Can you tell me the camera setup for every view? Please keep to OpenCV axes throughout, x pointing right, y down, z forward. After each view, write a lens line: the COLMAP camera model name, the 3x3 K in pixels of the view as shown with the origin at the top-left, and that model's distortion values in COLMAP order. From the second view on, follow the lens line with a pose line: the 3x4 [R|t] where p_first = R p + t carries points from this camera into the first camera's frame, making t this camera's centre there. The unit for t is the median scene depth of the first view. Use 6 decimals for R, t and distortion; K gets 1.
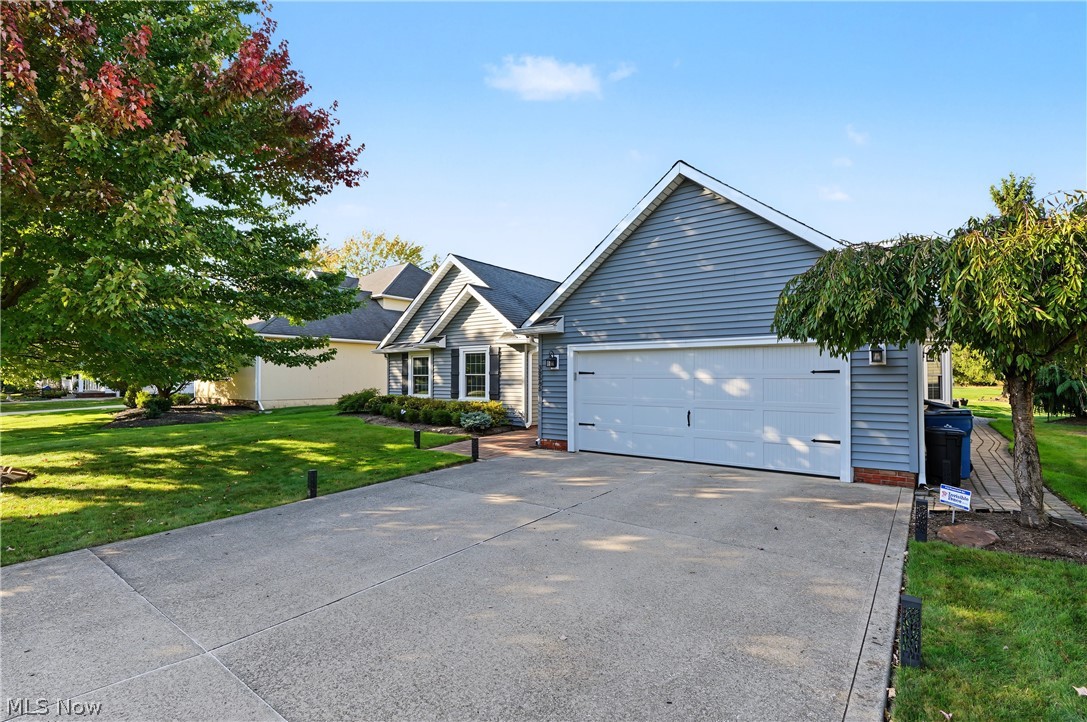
lens RADIAL K [[484.9, 0, 537.0], [0, 484.9, 366.7], [0, 0, 1]] dist [-0.015335, 0.000488]
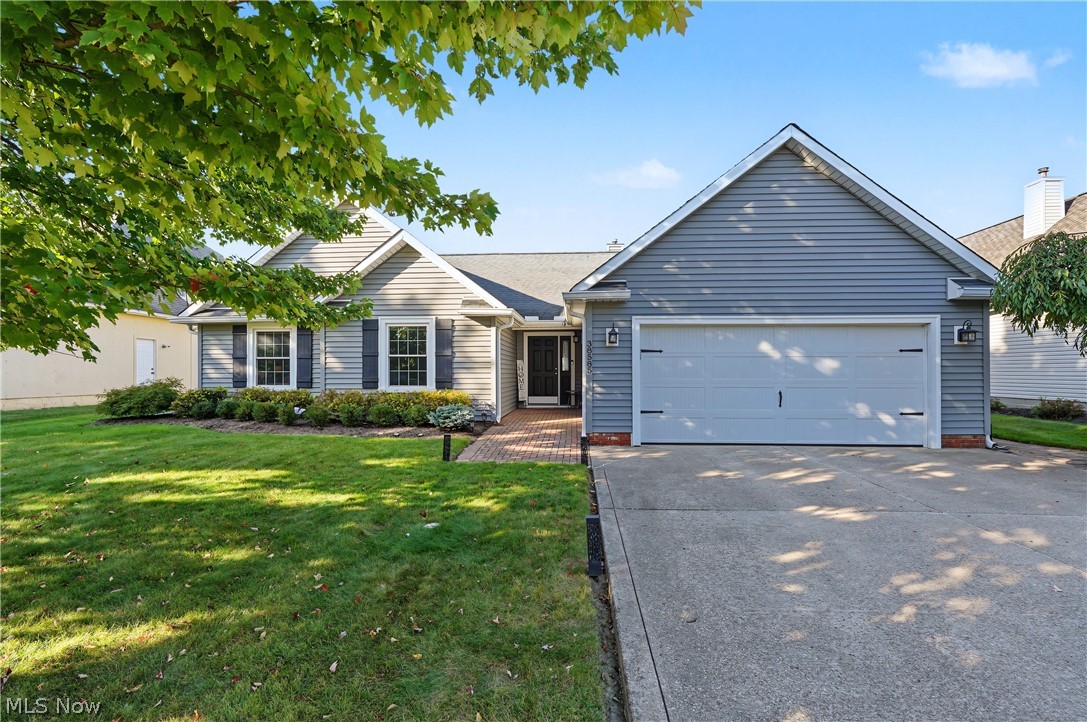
lens RADIAL K [[484.9, 0, 546.2], [0, 484.9, 365.6], [0, 0, 1]] dist [-0.015335, 0.000488]
pose [[0.841261, 0.003790, 0.540615, -0.384323], [-0.010780, 0.999894, 0.009764, 0.024263], [-0.540521, -0.014042, 0.841213, 0.294264]]
